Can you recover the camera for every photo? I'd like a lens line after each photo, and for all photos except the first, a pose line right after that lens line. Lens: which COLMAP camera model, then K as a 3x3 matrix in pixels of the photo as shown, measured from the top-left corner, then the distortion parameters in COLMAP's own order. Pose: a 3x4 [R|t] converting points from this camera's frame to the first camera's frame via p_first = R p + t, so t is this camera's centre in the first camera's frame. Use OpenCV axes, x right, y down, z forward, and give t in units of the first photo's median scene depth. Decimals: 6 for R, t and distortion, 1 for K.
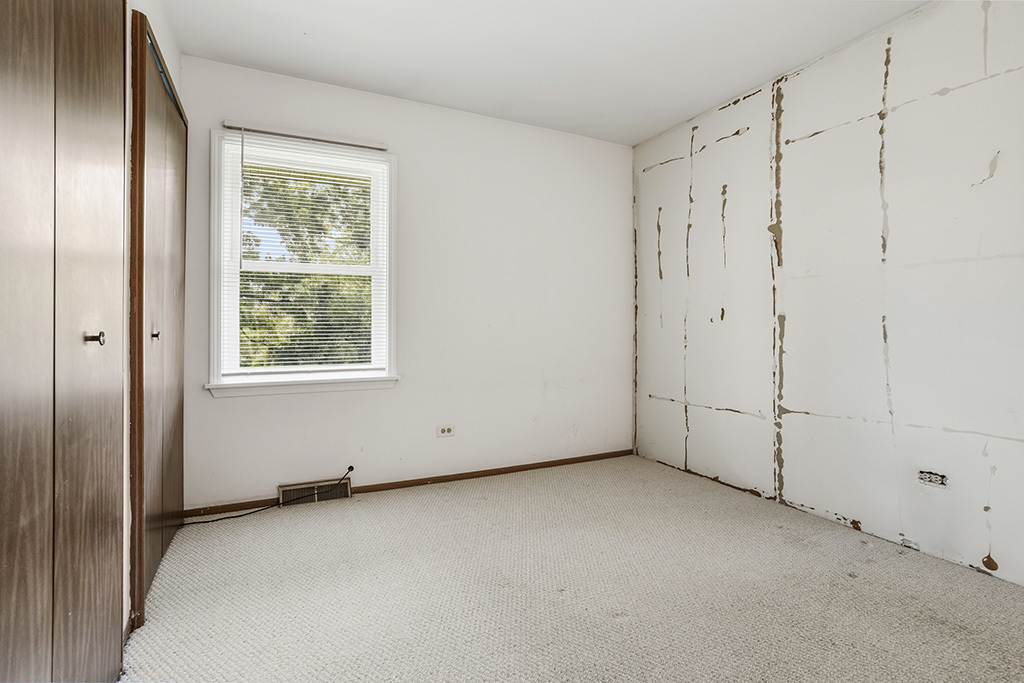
lens RADIAL K [[489.2, 0, 520.1], [0, 489.2, 313.3], [0, 0, 1]] dist [-0.040081, 0.004786]
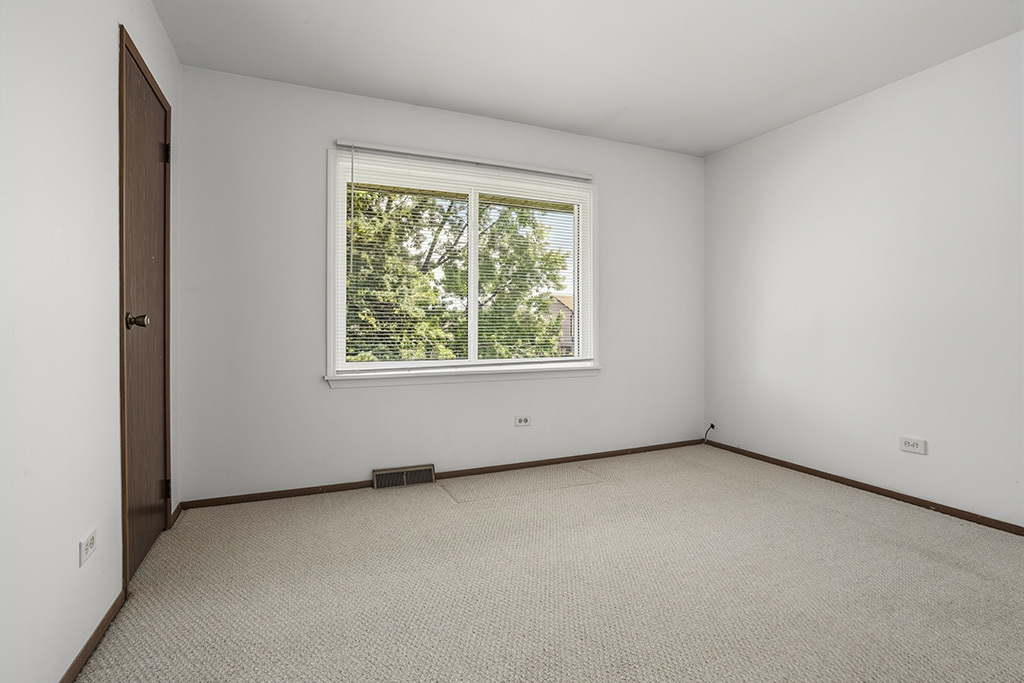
lens RADIAL K [[489.2, 0, 485.1], [0, 489.2, 302.8], [0, 0, 1]] dist [-0.040081, 0.004786]
pose [[0.998691, -0.002034, -0.051102, -0.194917], [0.001185, 0.999861, -0.016630, -0.003116], [0.051129, 0.016548, 0.998555, -0.095430]]
